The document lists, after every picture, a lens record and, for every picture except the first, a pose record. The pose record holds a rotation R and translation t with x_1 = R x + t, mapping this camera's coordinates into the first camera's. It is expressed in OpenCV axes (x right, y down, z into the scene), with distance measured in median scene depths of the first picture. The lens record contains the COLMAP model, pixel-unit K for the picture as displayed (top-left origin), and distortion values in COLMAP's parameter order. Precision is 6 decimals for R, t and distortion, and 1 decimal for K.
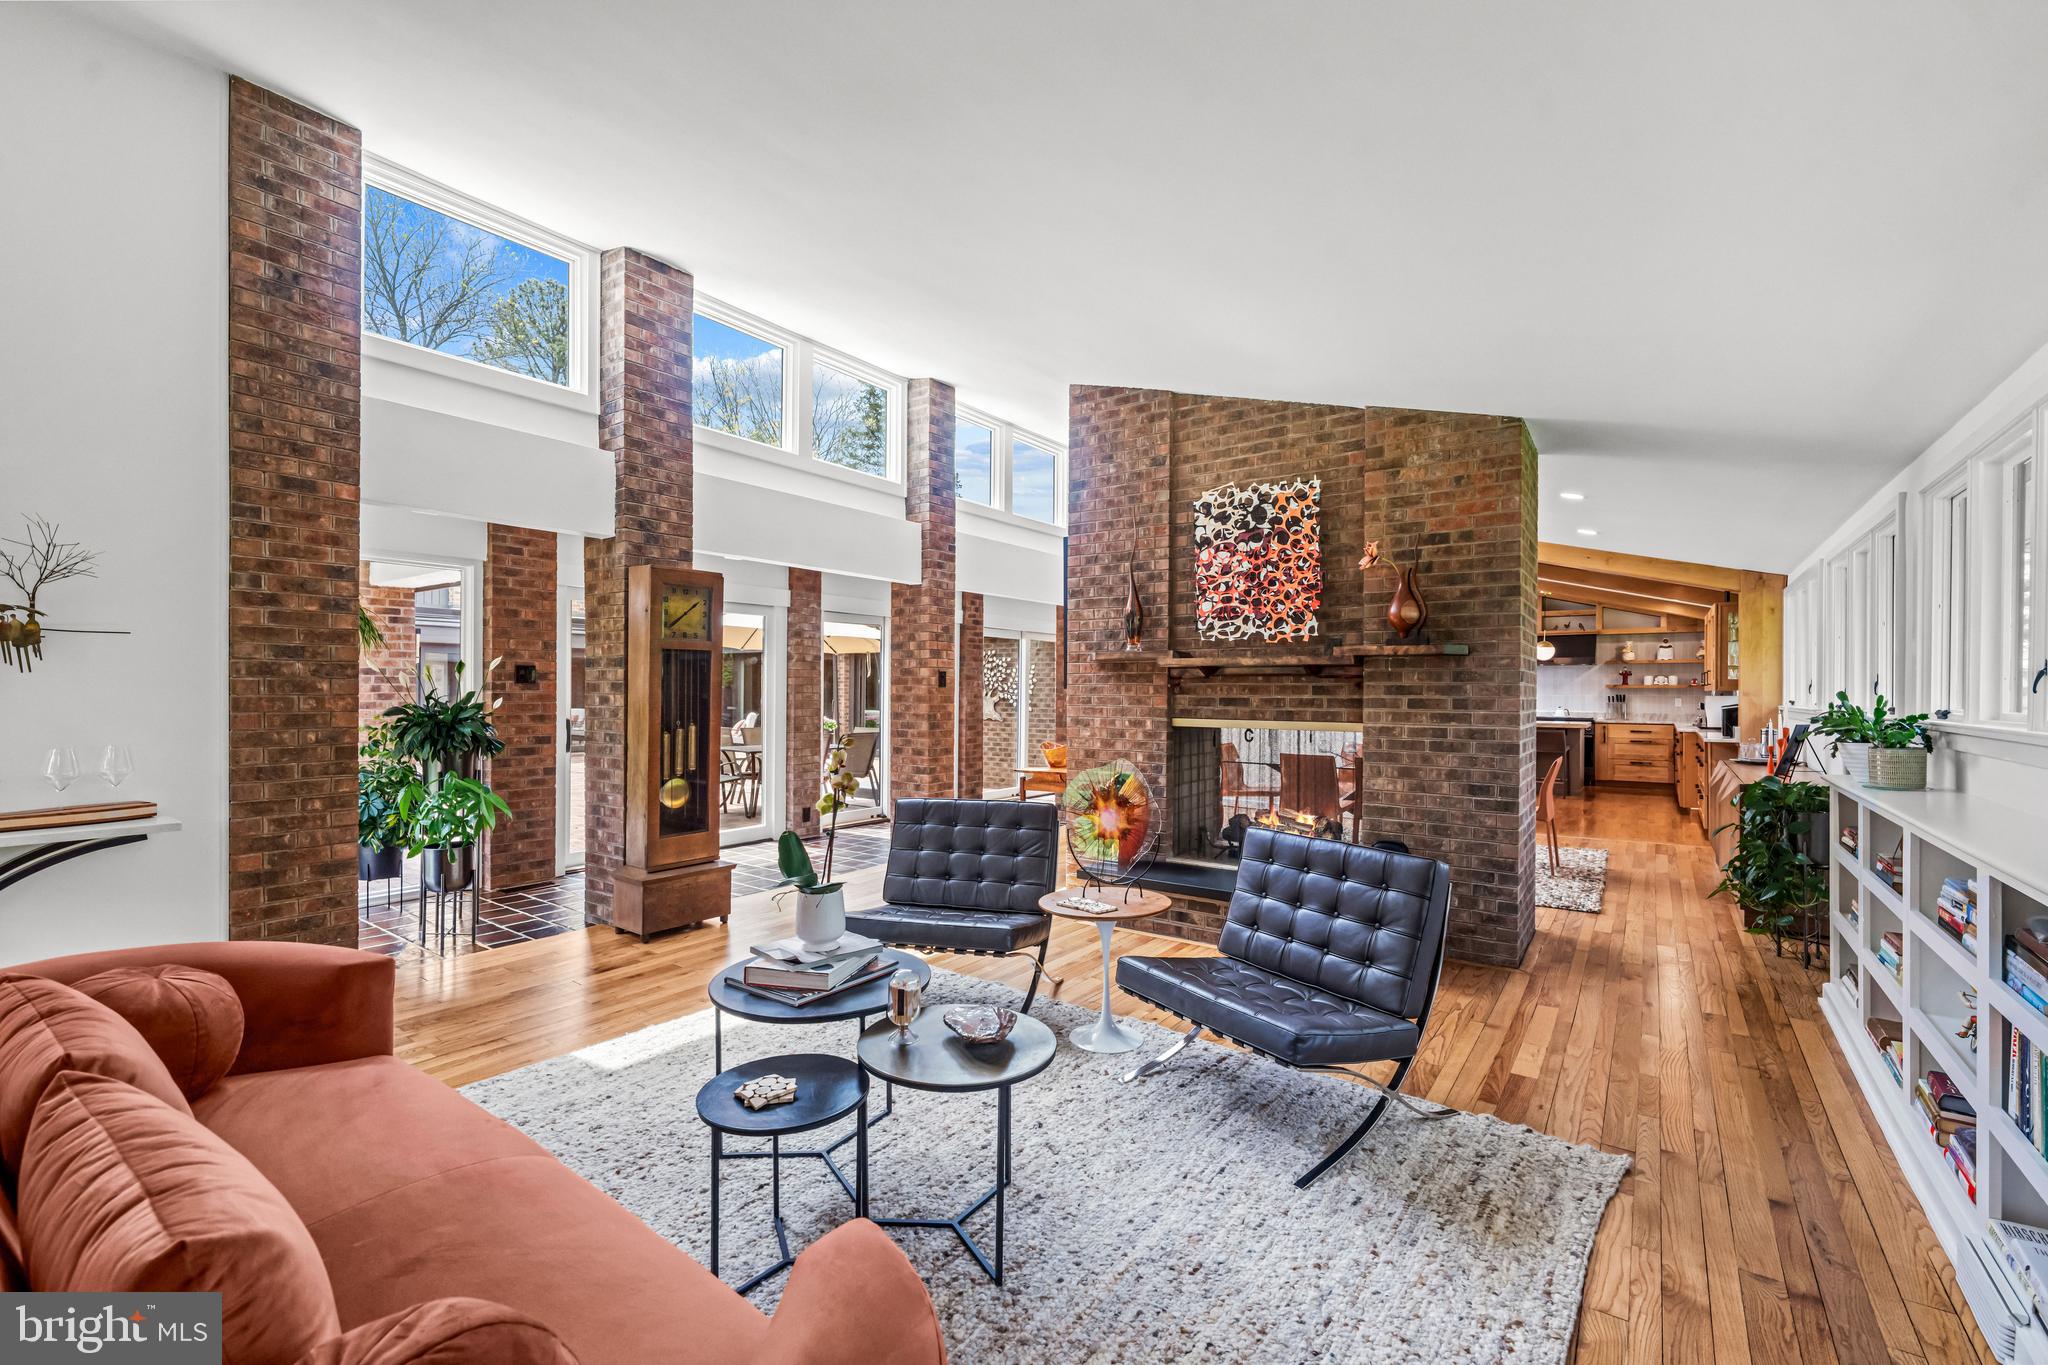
lens RADIAL K [[867.5, 0, 1035.8], [0, 867.5, 690.6], [0, 0, 1]] dist [0.000559, 0.000776]
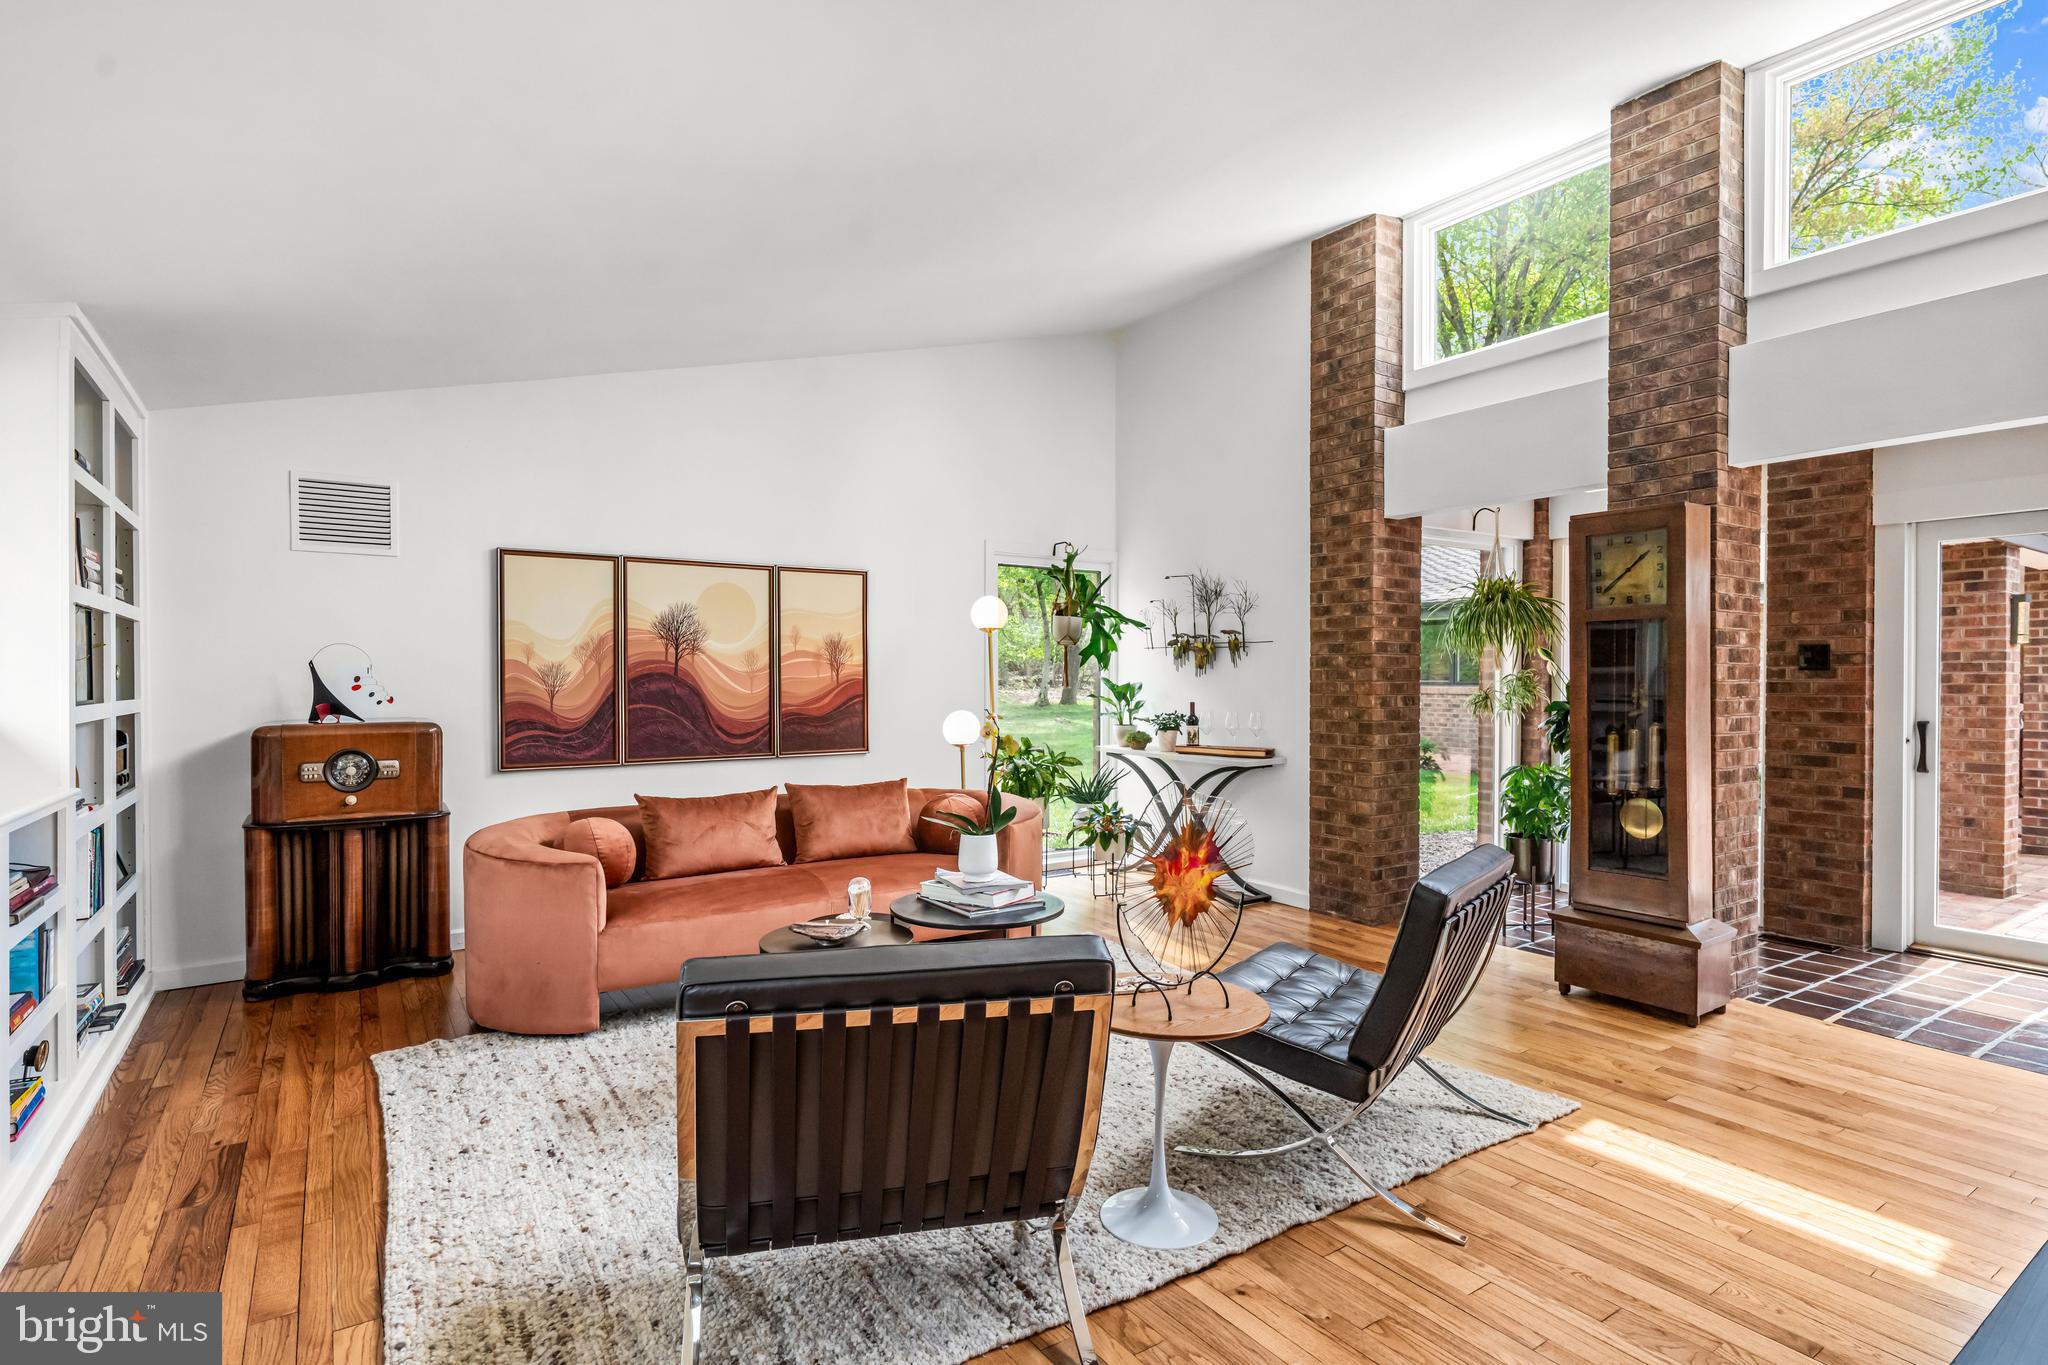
lens RADIAL K [[1026.6, 0, 1021.1], [0, 1026.6, 687.9], [0, 0, 1]] dist [0.000440, 0.000218]
pose [[-0.351891, 0.002913, -0.936037, 0.471164], [-0.003684, 0.999983, 0.004497, 0.006244], [0.936034, 0.005030, -0.351874, 0.673103]]
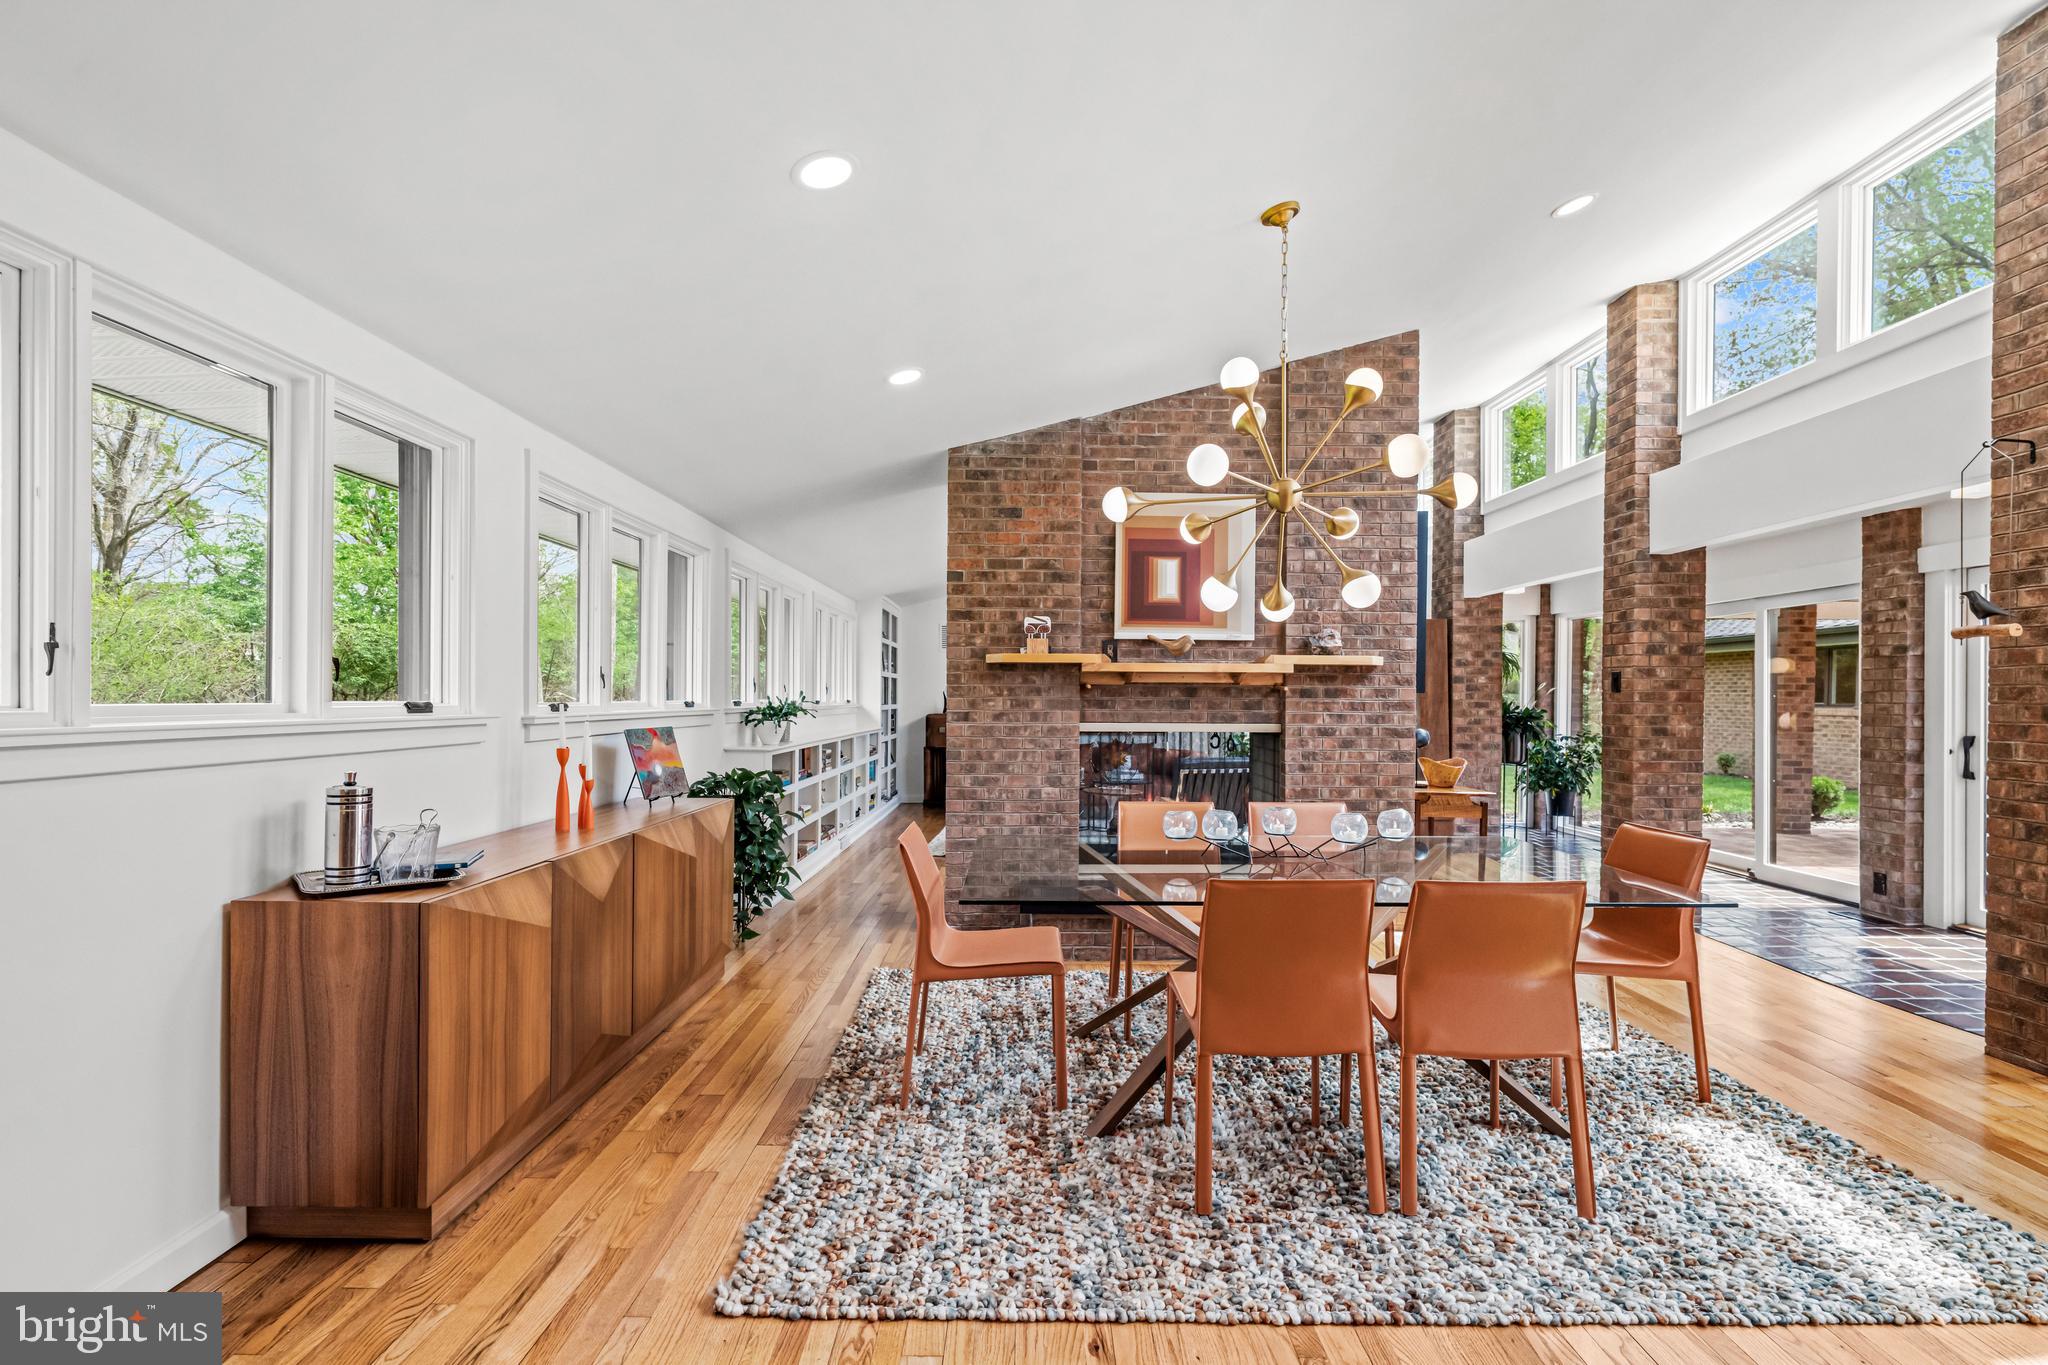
lens RADIAL K [[933.0, 0, 1025.6], [0, 933.0, 698.9], [0, 0, 1]] dist [-0.000945, 0.000038]
pose [[-0.814615, -0.008682, -0.579938, 0.997451], [-0.009319, 0.999955, -0.001880, 0.010005], [0.579928, 0.003873, -0.814659, 1.721960]]
